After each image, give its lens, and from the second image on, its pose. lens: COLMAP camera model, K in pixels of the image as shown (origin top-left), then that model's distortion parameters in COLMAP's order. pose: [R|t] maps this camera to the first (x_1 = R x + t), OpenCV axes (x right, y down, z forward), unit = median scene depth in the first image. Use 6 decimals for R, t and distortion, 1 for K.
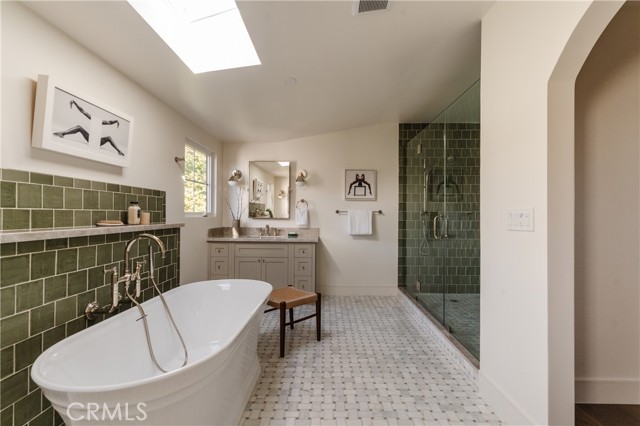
lens RADIAL K [[300.7, 0, 322.0], [0, 300.7, 212.1], [0, 0, 1]] dist [0.002648, 0.002032]
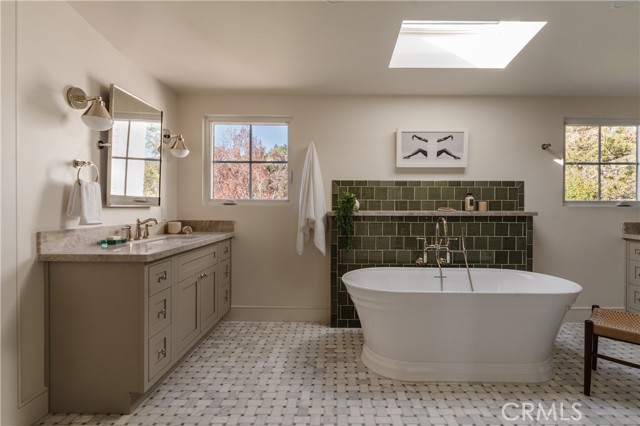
lens RADIAL K [[300.7, 0, 321.9], [0, 300.7, 207.8], [0, 0, 1]] dist [0.002648, 0.002032]
pose [[0.006137, 0.021192, -0.999757, 0.726168], [0.006274, 0.999755, 0.021230, -0.004336], [0.999961, -0.006403, 0.006003, 0.408432]]
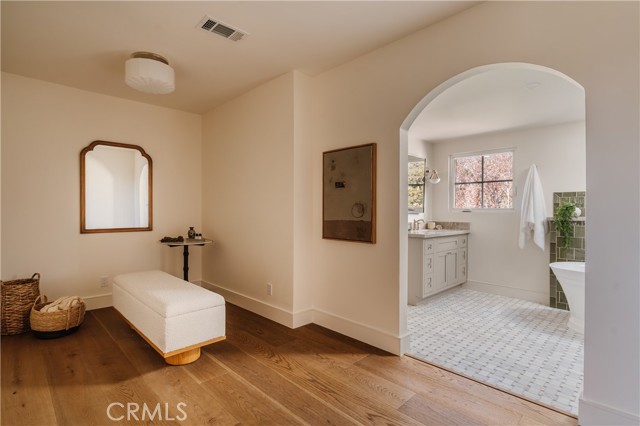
lens RADIAL K [[300.7, 0, 319.3], [0, 300.7, 211.9], [0, 0, 1]] dist [0.002648, 0.002032]
pose [[-0.690387, 0.010537, -0.723363, 1.555762], [0.012570, 0.999918, 0.002568, -0.009811], [0.723331, -0.007320, -0.690463, 0.694587]]
